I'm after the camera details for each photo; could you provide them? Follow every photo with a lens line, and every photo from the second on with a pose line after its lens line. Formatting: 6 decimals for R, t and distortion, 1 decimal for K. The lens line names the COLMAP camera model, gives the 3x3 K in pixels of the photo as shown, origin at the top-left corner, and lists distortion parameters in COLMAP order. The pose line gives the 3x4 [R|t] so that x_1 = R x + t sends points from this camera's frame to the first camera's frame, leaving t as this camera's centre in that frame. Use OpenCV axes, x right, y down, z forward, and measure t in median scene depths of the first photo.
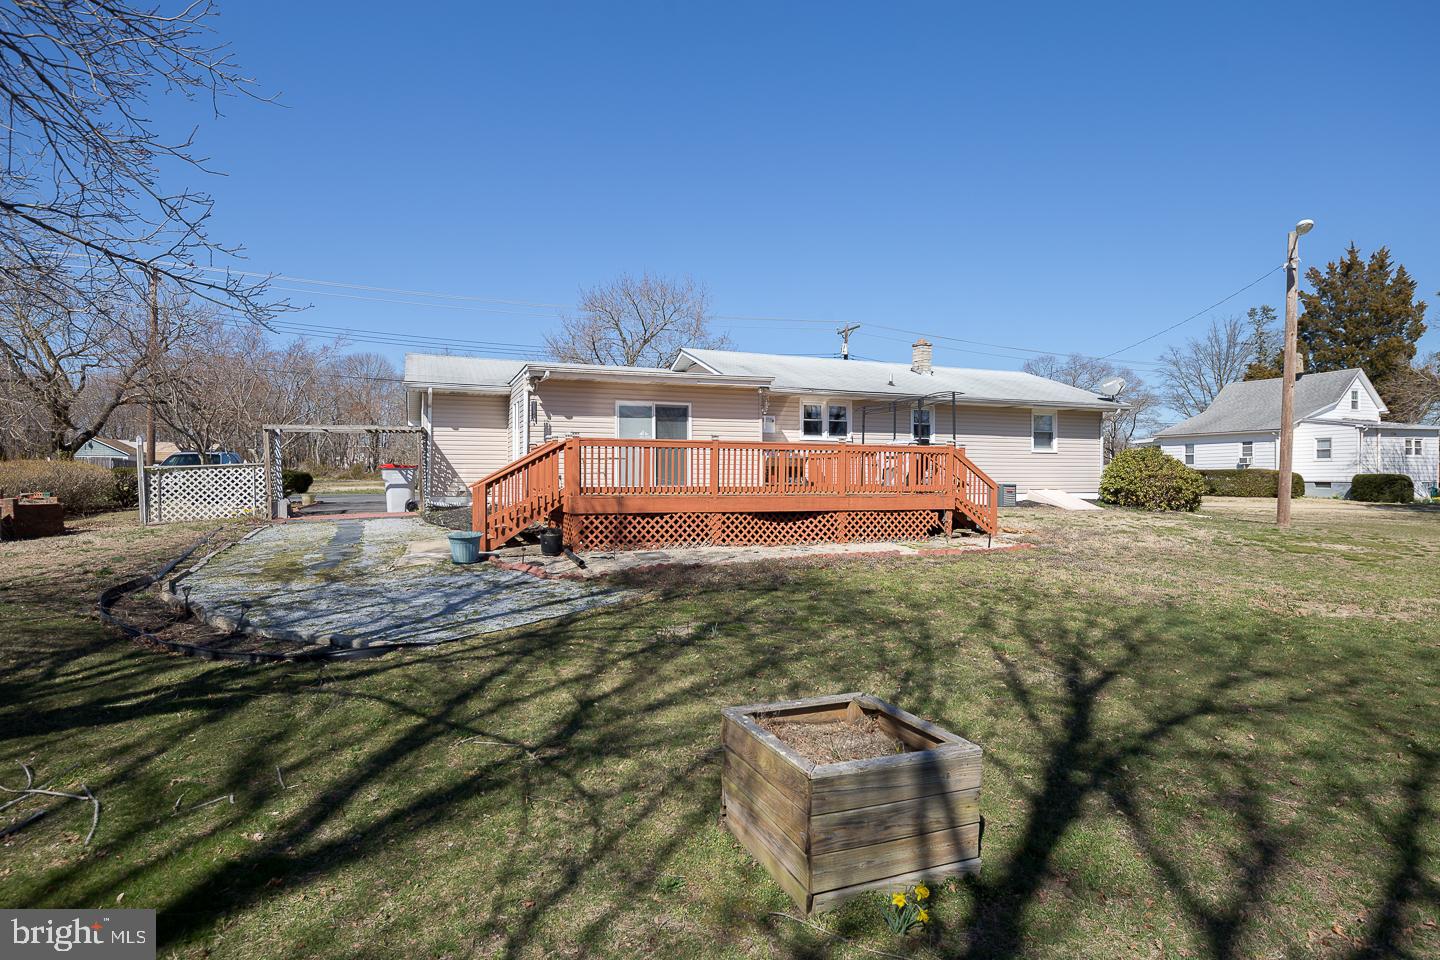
lens RADIAL K [[753.7, 0, 714.3], [0, 753.7, 480.1], [0, 0, 1]] dist [0.014823, 0.001653]
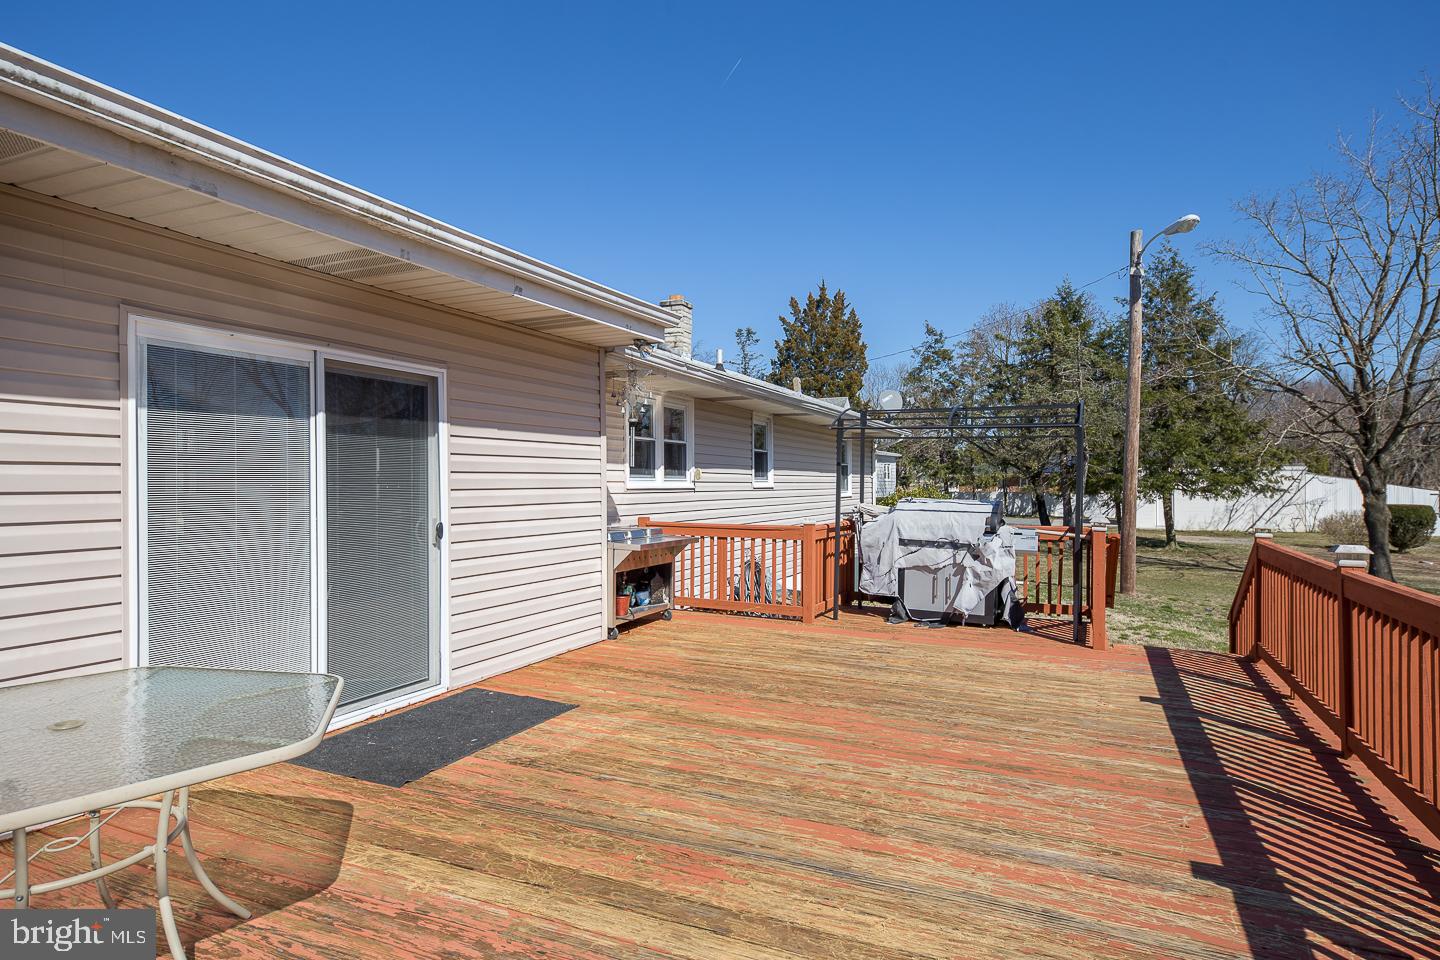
lens RADIAL K [[803.8, 0, 722.5], [0, 803.8, 480.2], [0, 0, 1]] dist [0.011243, 0.005363]
pose [[0.715189, 0.002331, 0.698927, -0.144444], [-0.000449, 0.999996, -0.002875, -0.055329], [-0.698931, 0.001742, 0.715187, 0.651615]]
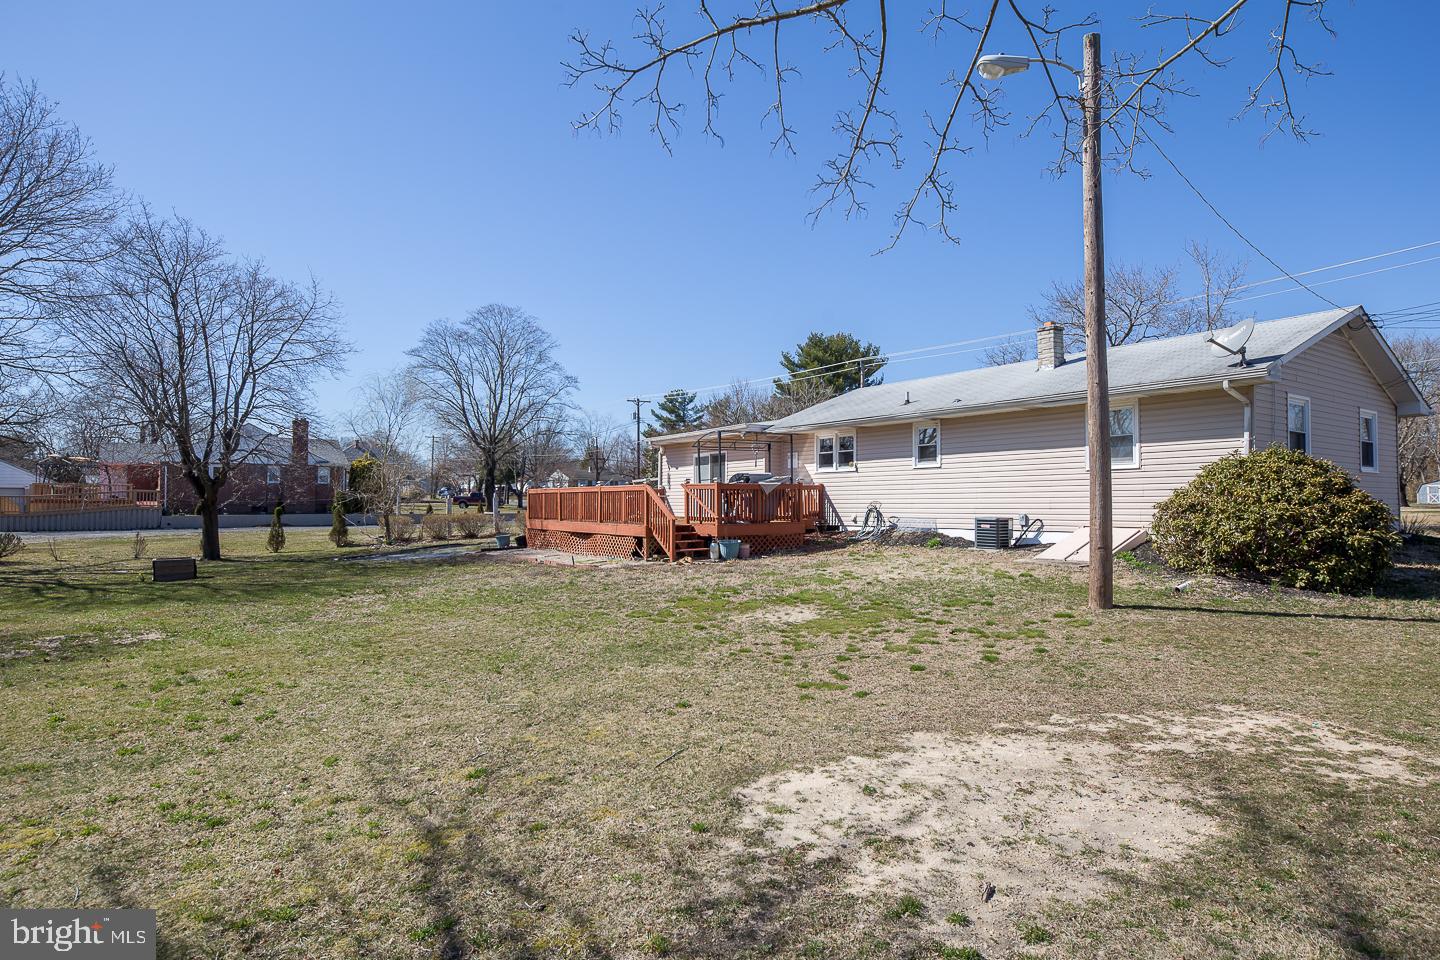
lens RADIAL K [[803.8, 0, 718.5], [0, 803.8, 483.3], [0, 0, 1]] dist [0.011243, 0.005363]
pose [[0.267056, -0.027572, -0.963286, 1.150334], [0.004135, 0.999614, -0.027466, -0.007687], [0.963672, 0.003352, 0.267067, 0.558775]]
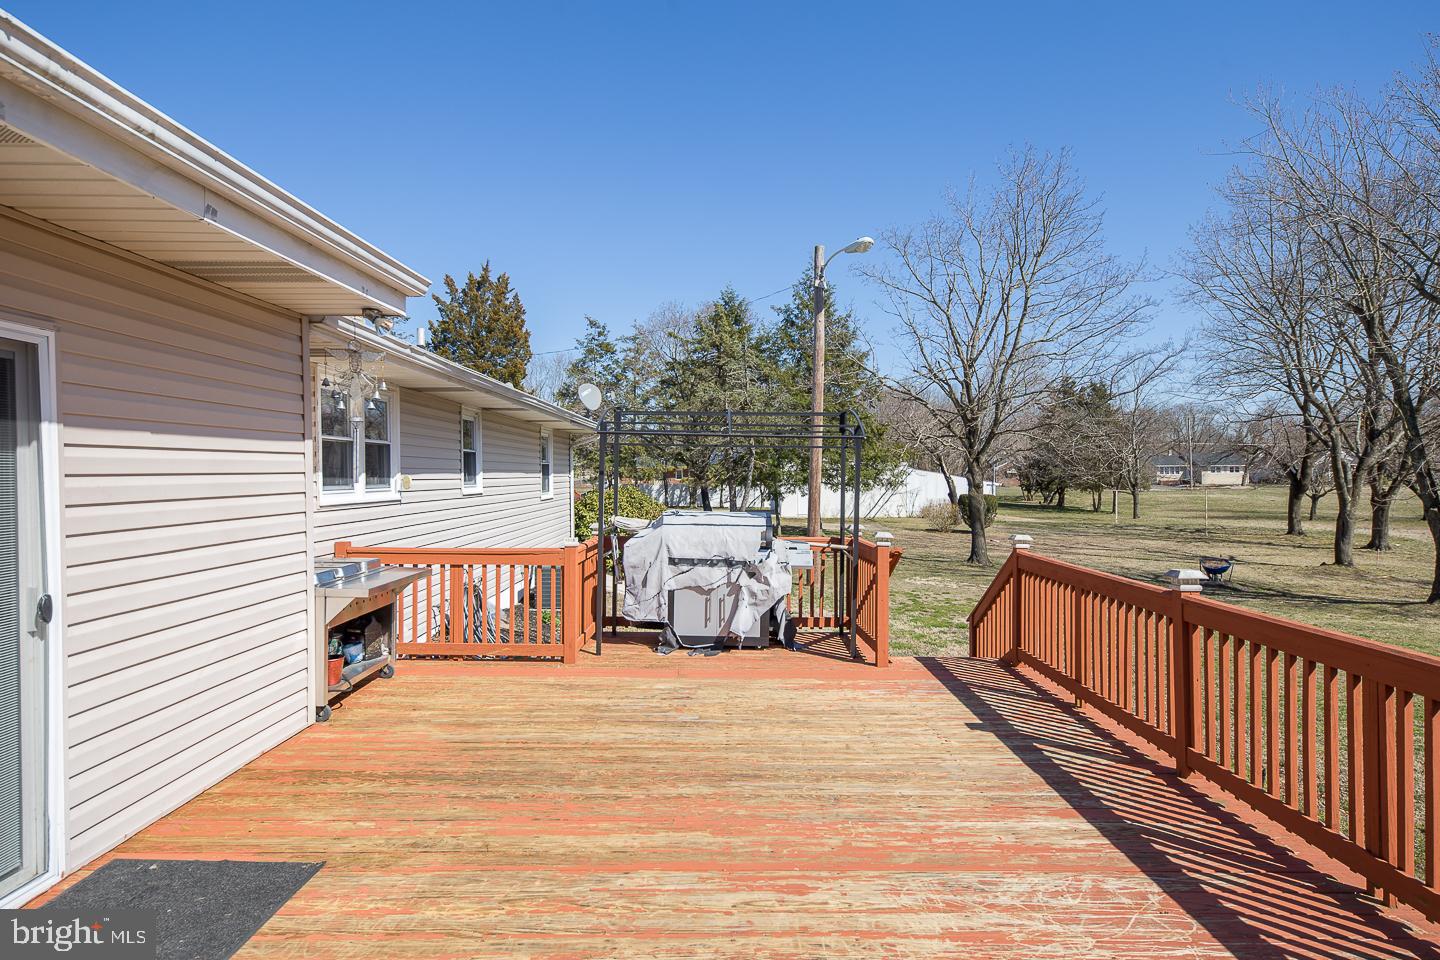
lens RADIAL K [[803.8, 0, 730.5], [0, 803.8, 479.3], [0, 0, 1]] dist [0.011243, 0.005363]
pose [[0.349203, -0.008416, 0.937009, -0.126374], [0.000416, 0.999961, 0.008826, -0.065092], [-0.937047, -0.002692, 0.349193, 0.725697]]
